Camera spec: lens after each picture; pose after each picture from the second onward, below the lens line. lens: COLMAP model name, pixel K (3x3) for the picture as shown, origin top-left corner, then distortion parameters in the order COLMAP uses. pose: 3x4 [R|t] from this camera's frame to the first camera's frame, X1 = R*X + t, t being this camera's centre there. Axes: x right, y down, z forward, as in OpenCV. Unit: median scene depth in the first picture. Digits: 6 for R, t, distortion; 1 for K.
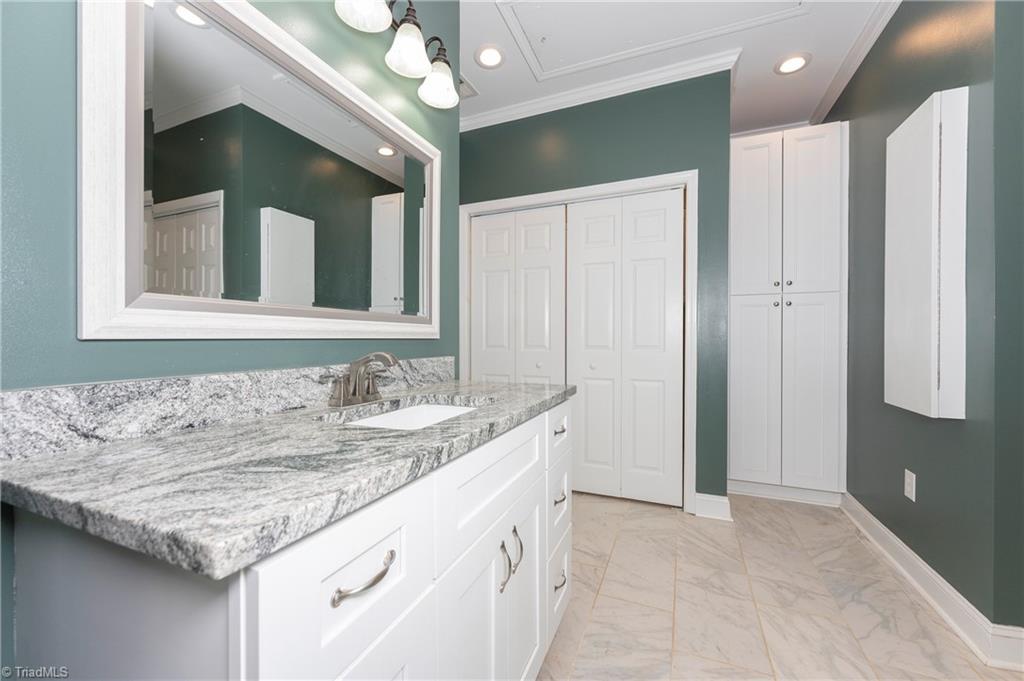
lens RADIAL K [[408.8, 0, 512.0], [0, 408.8, 340.5], [0, 0, 1]] dist [-0.000088, 0.000003]
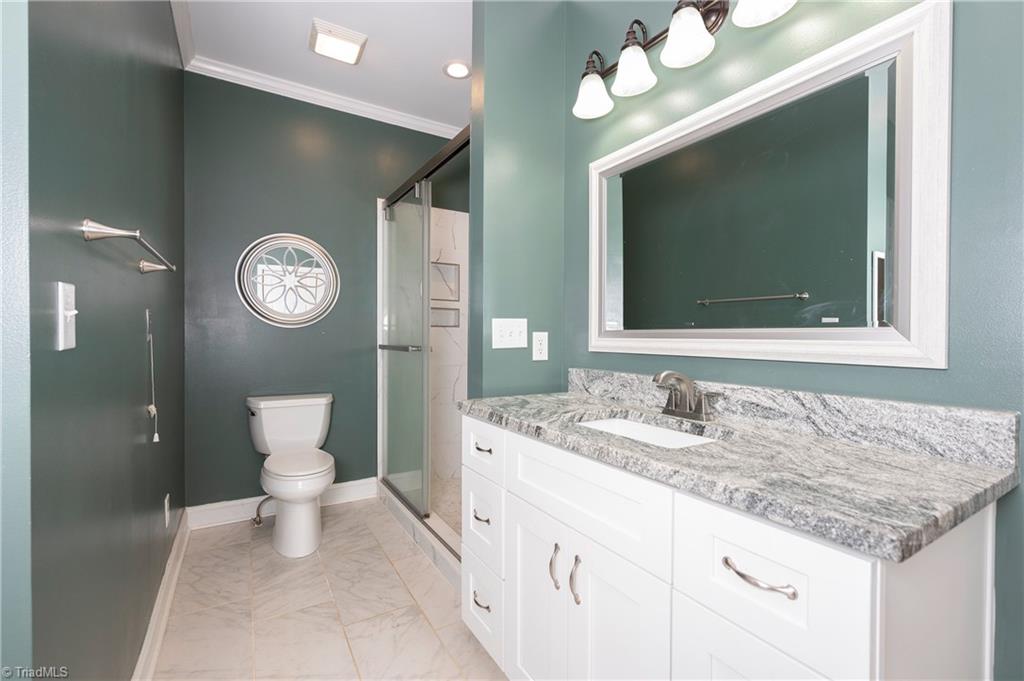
lens RADIAL K [[441.0, 0, 512.0], [0, 441.0, 340.5], [0, 0, 1]] dist [0.000490, 0.000049]
pose [[-0.585064, 0.000405, -0.810987, 0.994529], [-0.015718, 0.999806, 0.011838, -0.066110], [0.810835, 0.019673, -0.584944, 1.564901]]
